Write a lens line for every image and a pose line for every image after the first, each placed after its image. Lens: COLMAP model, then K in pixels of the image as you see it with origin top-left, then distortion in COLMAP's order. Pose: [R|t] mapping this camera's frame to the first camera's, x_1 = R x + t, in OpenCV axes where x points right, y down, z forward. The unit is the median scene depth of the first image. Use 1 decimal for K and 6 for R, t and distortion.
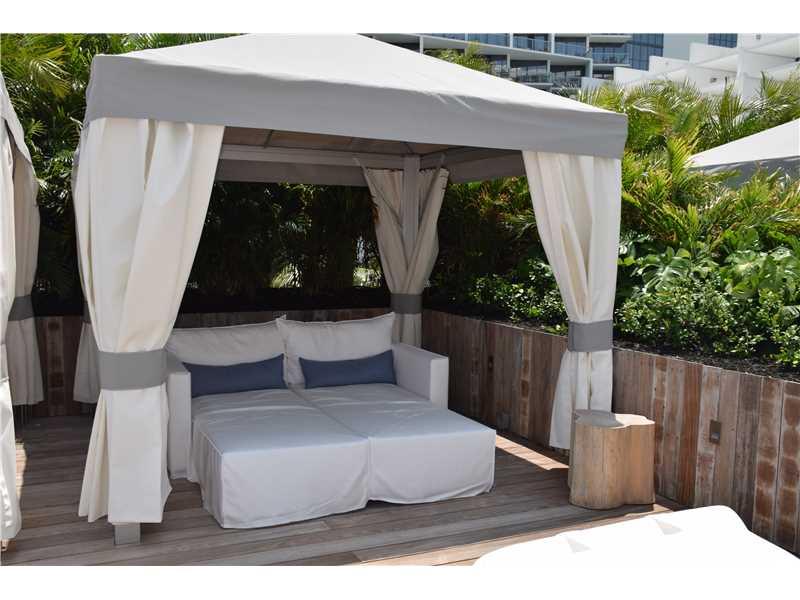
lens RADIAL K [[789.2, 0, 399.6], [0, 789.2, 300.5], [0, 0, 1]] dist [-0.021313, 0.000000]
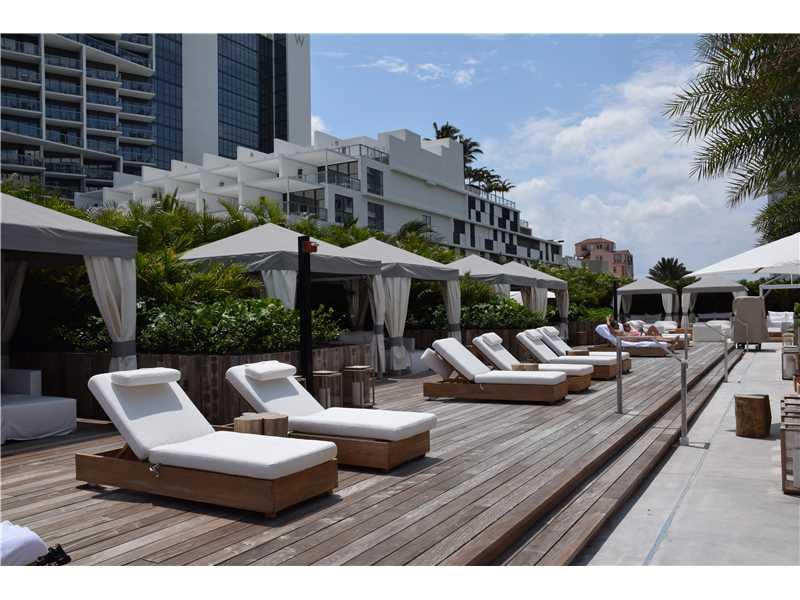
lens RADIAL K [[684.3, 0, 398.6], [0, 684.3, 299.4], [0, 0, 1]] dist [-0.047067, 0.008282]
pose [[0.815443, -0.024549, 0.578316, -0.140999], [0.079596, 0.994365, -0.070022, 0.077839], [-0.573338, 0.103131, 0.812802, -0.627523]]
